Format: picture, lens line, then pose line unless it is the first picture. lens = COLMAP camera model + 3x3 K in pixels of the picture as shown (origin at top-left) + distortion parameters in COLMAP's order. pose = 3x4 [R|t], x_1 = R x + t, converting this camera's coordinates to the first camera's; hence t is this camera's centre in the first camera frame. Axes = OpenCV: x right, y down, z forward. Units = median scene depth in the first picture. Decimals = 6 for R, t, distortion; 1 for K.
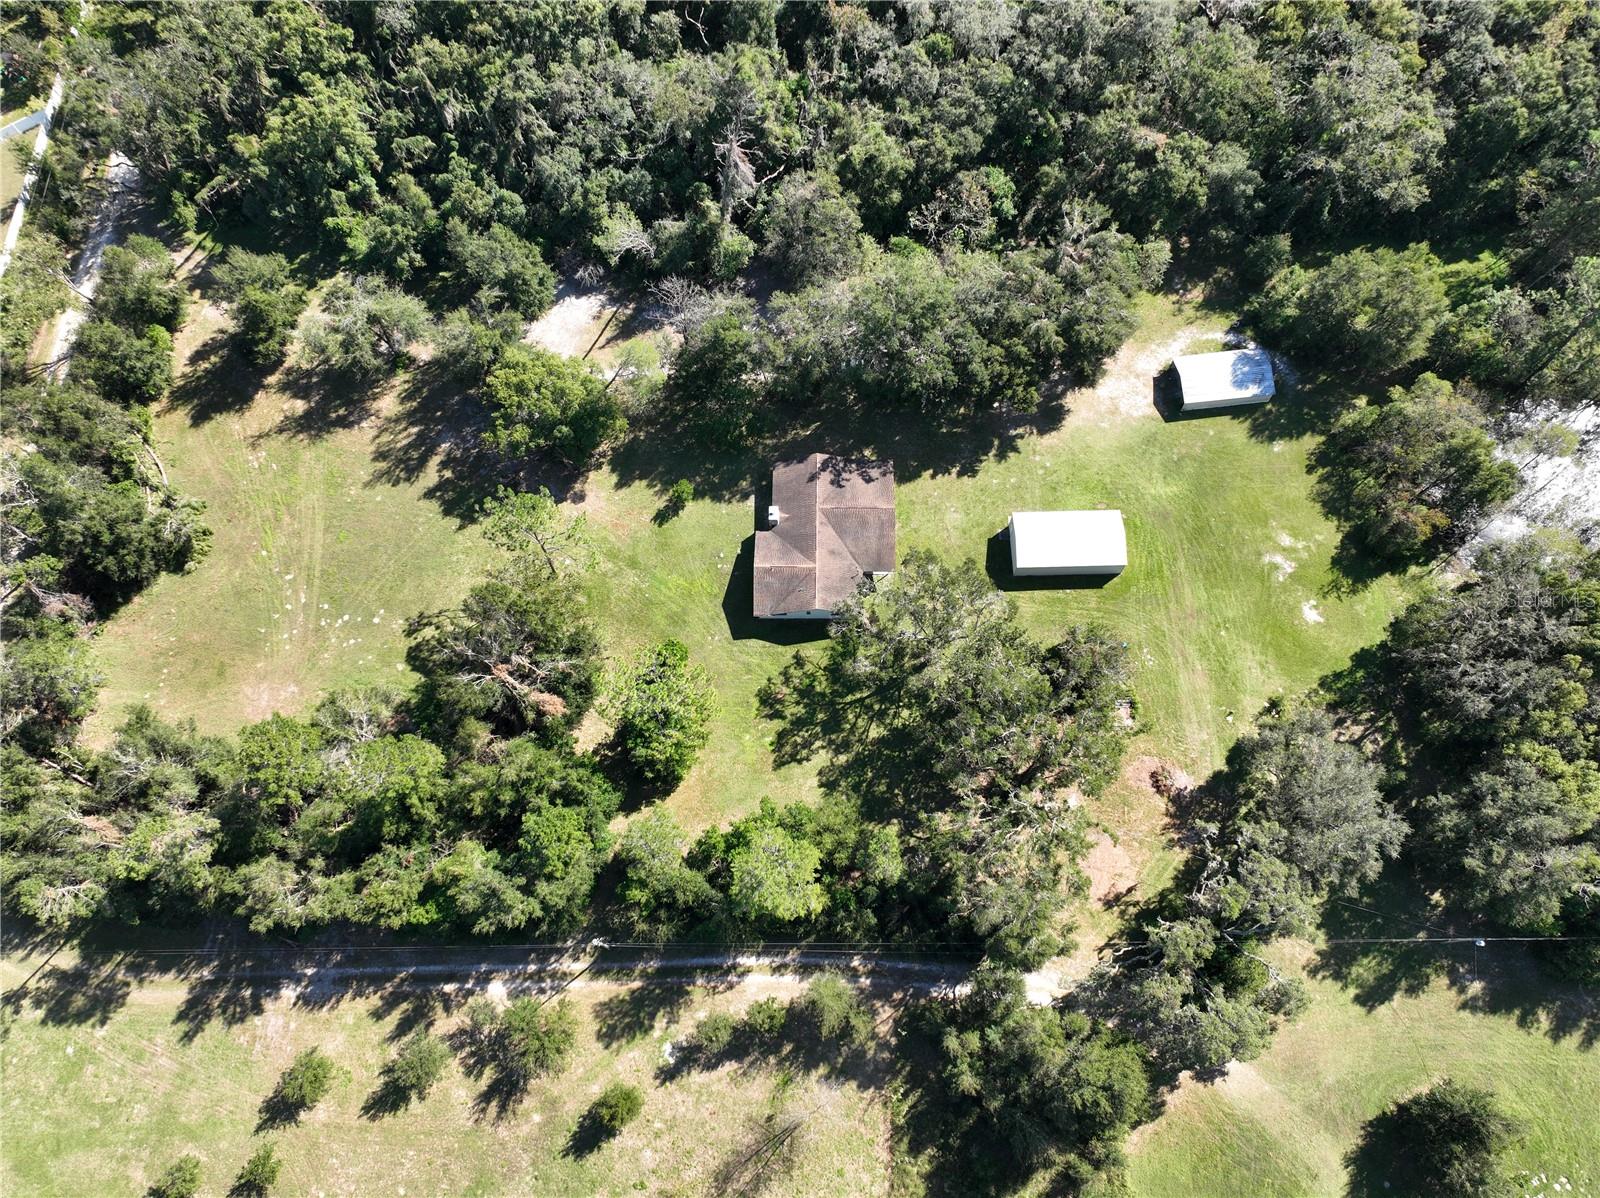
lens RADIAL K [[1158.0, 0, 805.0], [0, 1158.0, 594.5], [0, 0, 1]] dist [-0.001690, 0.019122]
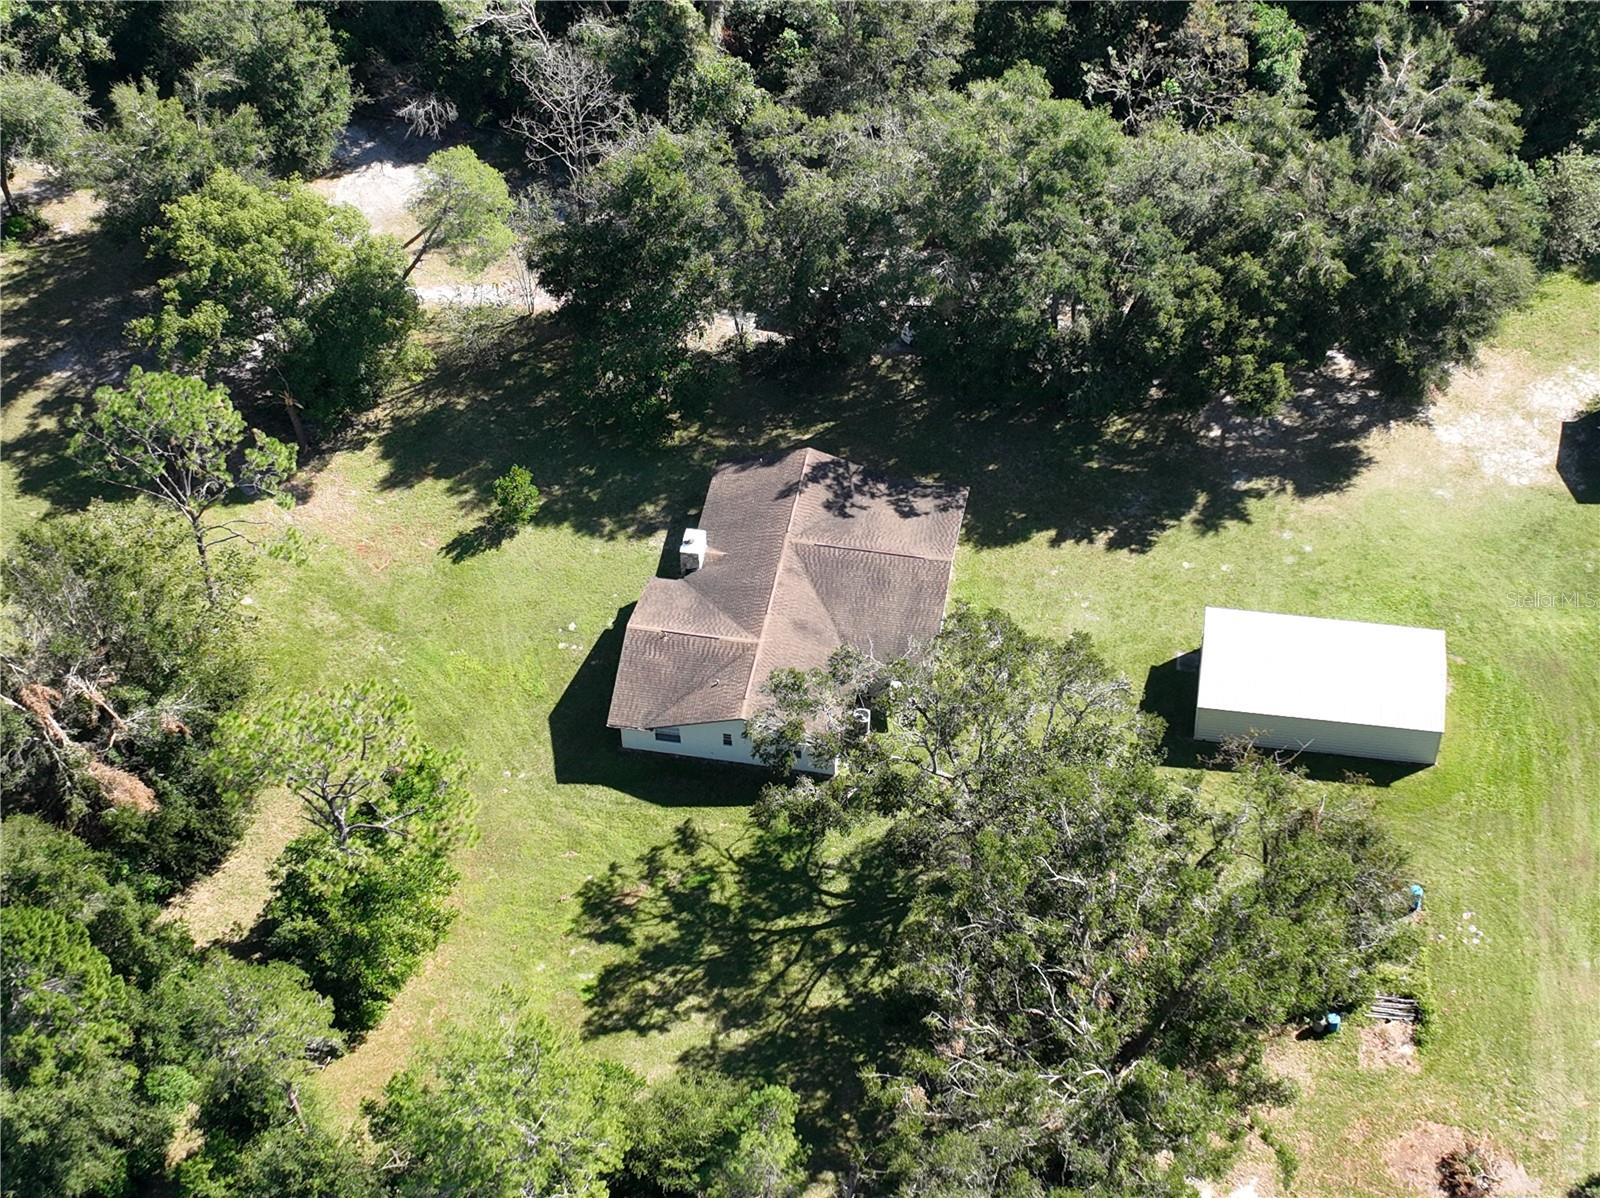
lens RADIAL K [[2831.7, 0, 803.6], [0, 2831.7, 585.9], [0, 0, 1]] dist [-0.006983, 0.000000]
pose [[0.985979, 0.124828, -0.110738, 0.145722], [-0.154653, 0.932812, -0.325490, 0.310310], [0.062667, 0.338053, 0.939038, -0.061621]]
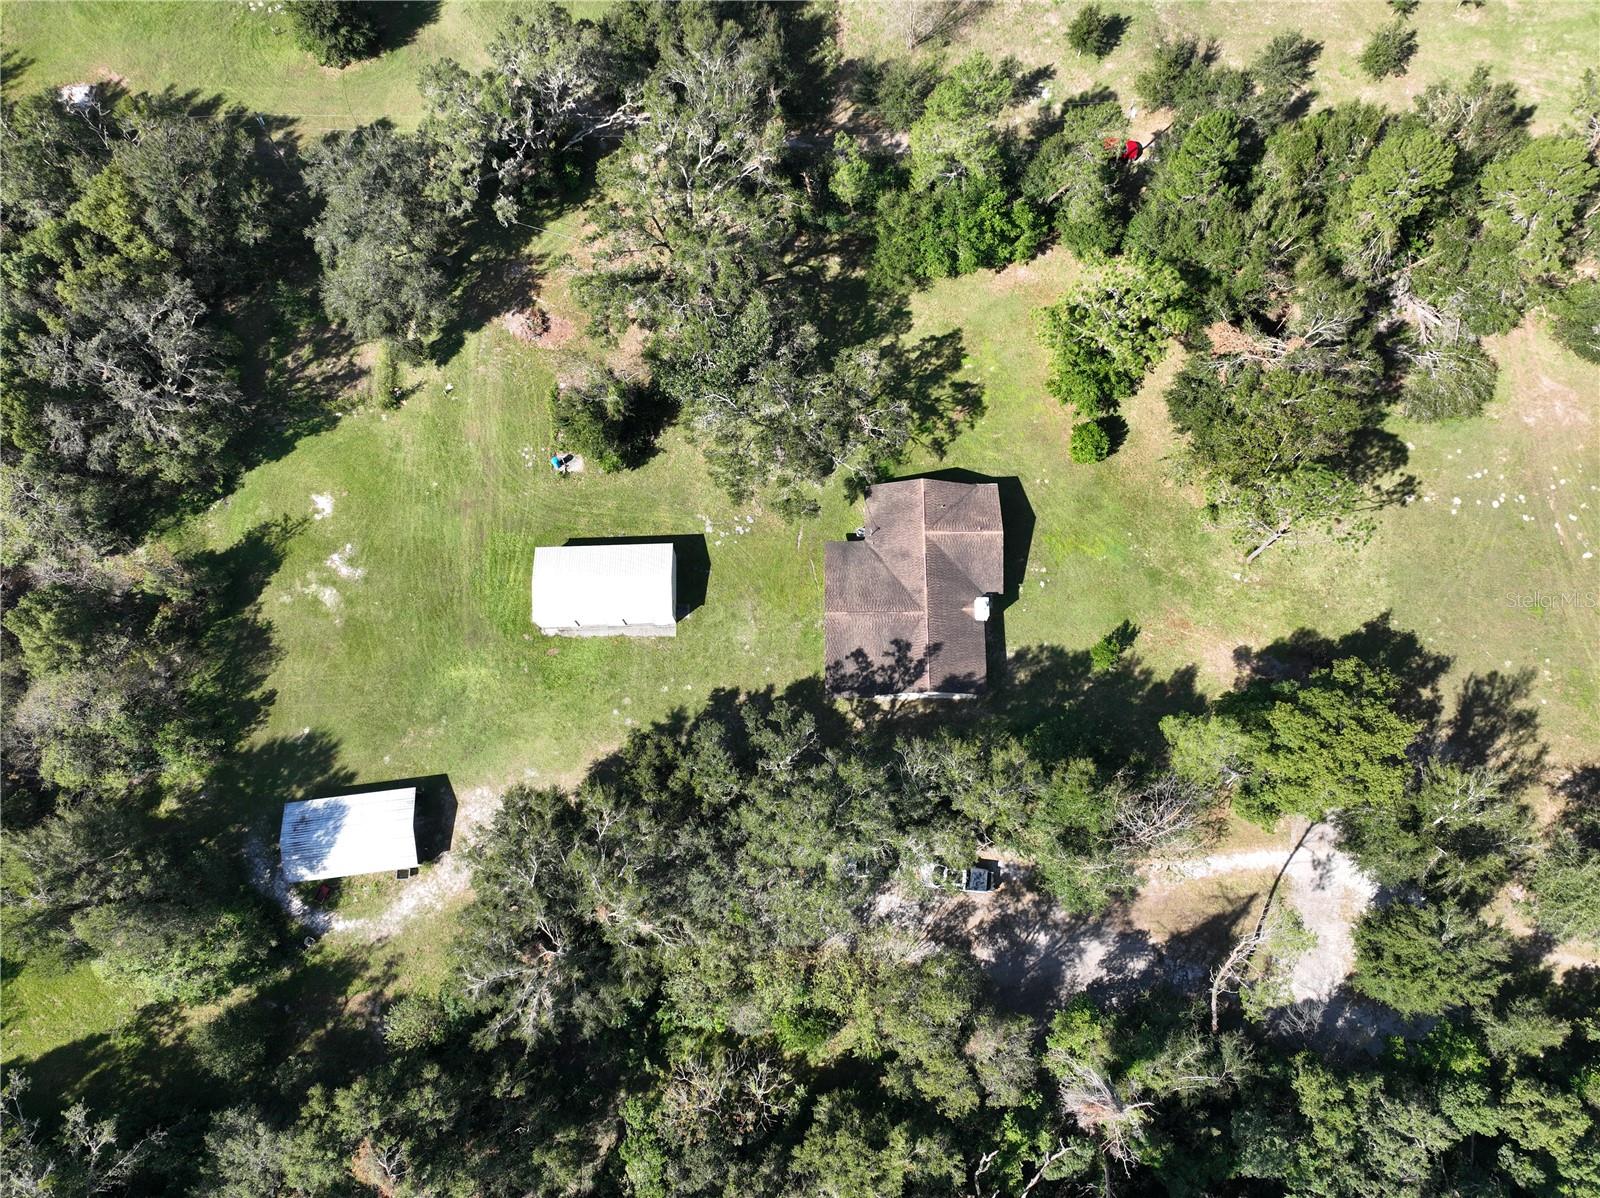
lens RADIAL K [[1158.0, 0, 812.2], [0, 1158.0, 599.5], [0, 0, 1]] dist [-0.001690, 0.019122]
pose [[-0.999672, 0.018219, 0.017999, 0.072804], [-0.002955, -0.780173, 0.625557, -0.549309], [0.025440, 0.625299, 0.779971, 0.397854]]
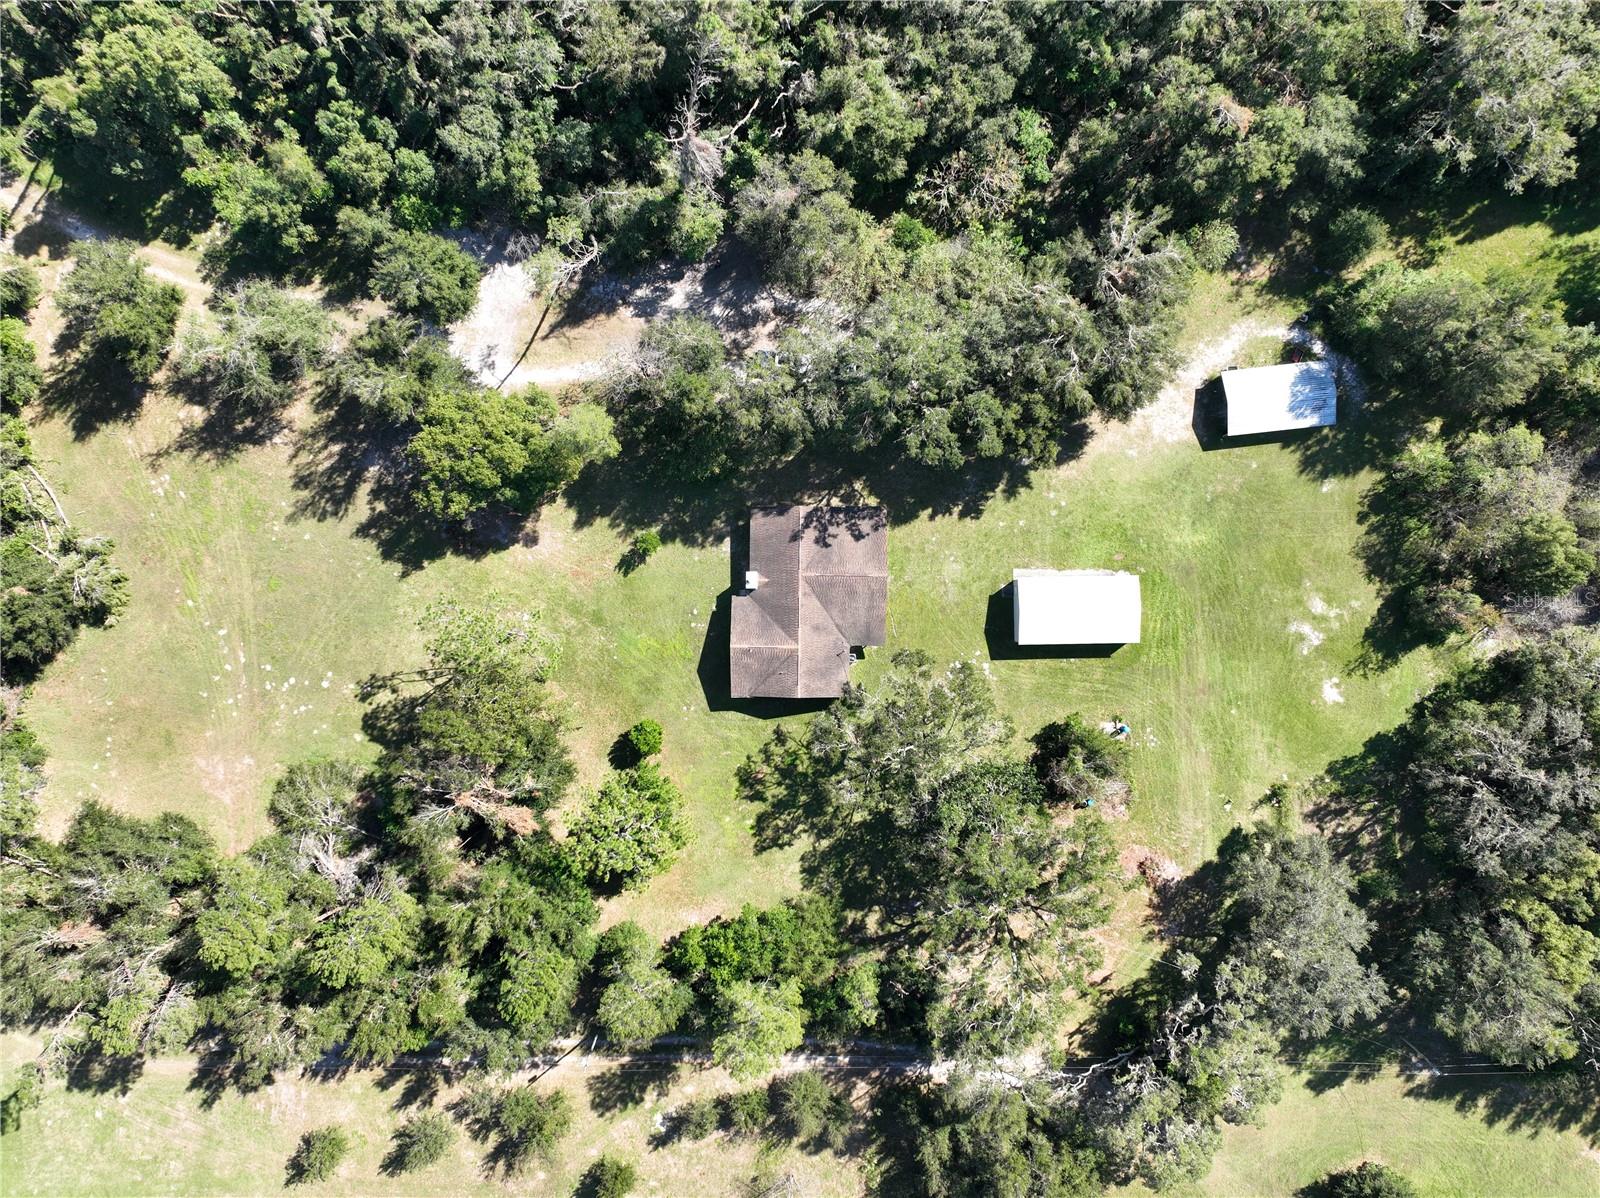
lens RADIAL K [[1158.0, 0, 807.1], [0, 1158.0, 589.4], [0, 0, 1]] dist [-0.001690, 0.019122]
pose [[0.999995, 0.000058, 0.003301, 0.013242], [-0.001317, 0.923911, 0.382605, -0.406943], [-0.003028, -0.382607, 0.923906, 0.170941]]
